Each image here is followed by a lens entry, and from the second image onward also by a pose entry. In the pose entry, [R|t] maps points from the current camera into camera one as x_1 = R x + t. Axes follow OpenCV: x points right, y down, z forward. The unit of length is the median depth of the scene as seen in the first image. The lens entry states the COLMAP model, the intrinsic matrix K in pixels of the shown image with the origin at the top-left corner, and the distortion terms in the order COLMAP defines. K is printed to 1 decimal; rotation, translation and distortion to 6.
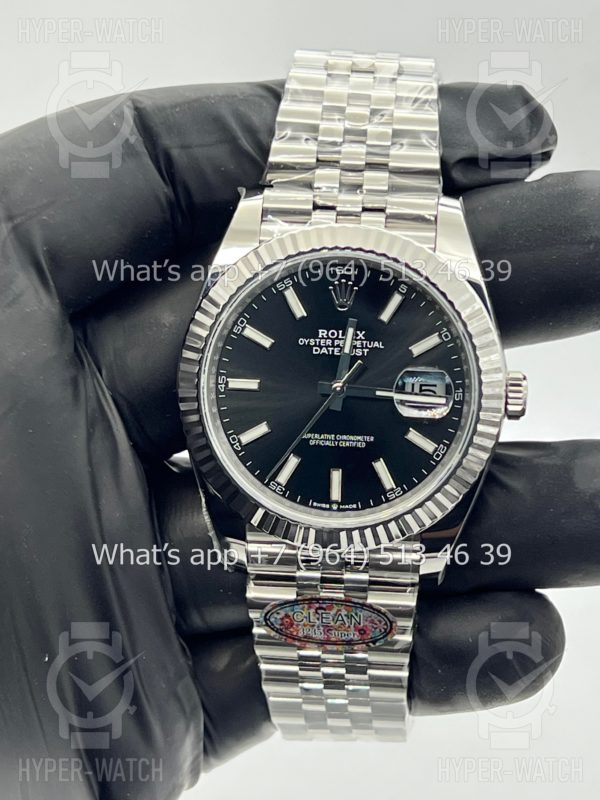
lens RADIAL K [[1861.7, 0, 300.0], [0, 1861.7, 400.0], [0, 0, 1]] dist [0.300556, -0.530480]
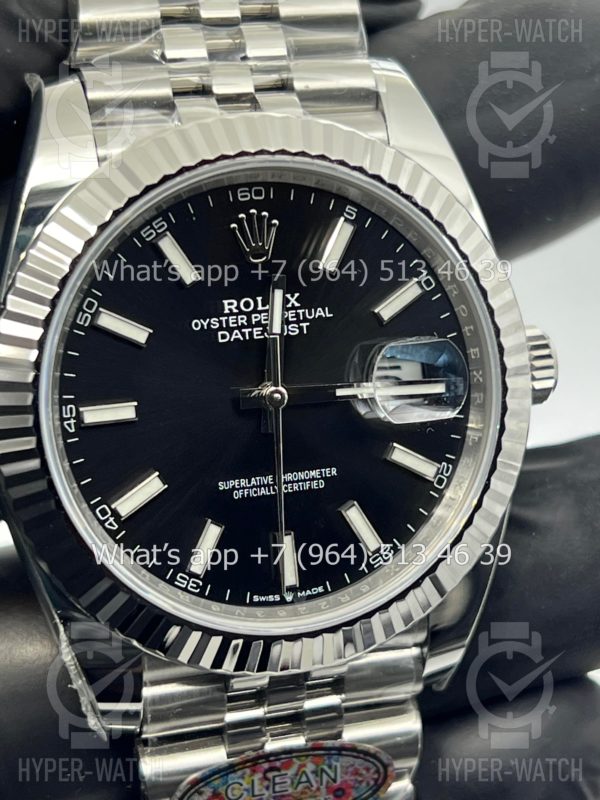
lens RADIAL K [[1861.7, 0, 300.0], [0, 1861.7, 400.0], [0, 0, 1]] dist [0.300556, -0.530480]
pose [[0.929884, -0.149752, 0.335992, -0.166677], [0.147311, 0.988543, 0.032901, -0.022644], [-0.337070, 0.018901, 0.941290, 0.445214]]
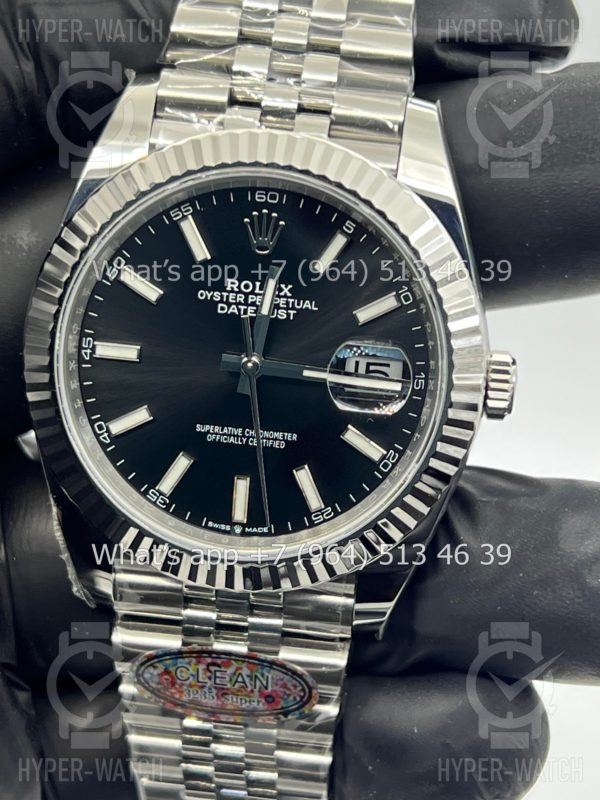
lens RADIAL K [[1861.7, 0, 300.0], [0, 1861.7, 400.0], [0, 0, 1]] dist [0.300556, -0.530480]
pose [[0.998726, 0.050302, 0.003959, 0.037068], [-0.050449, 0.996962, 0.059336, -0.035380], [-0.000962, -0.059460, 0.998230, 0.292154]]
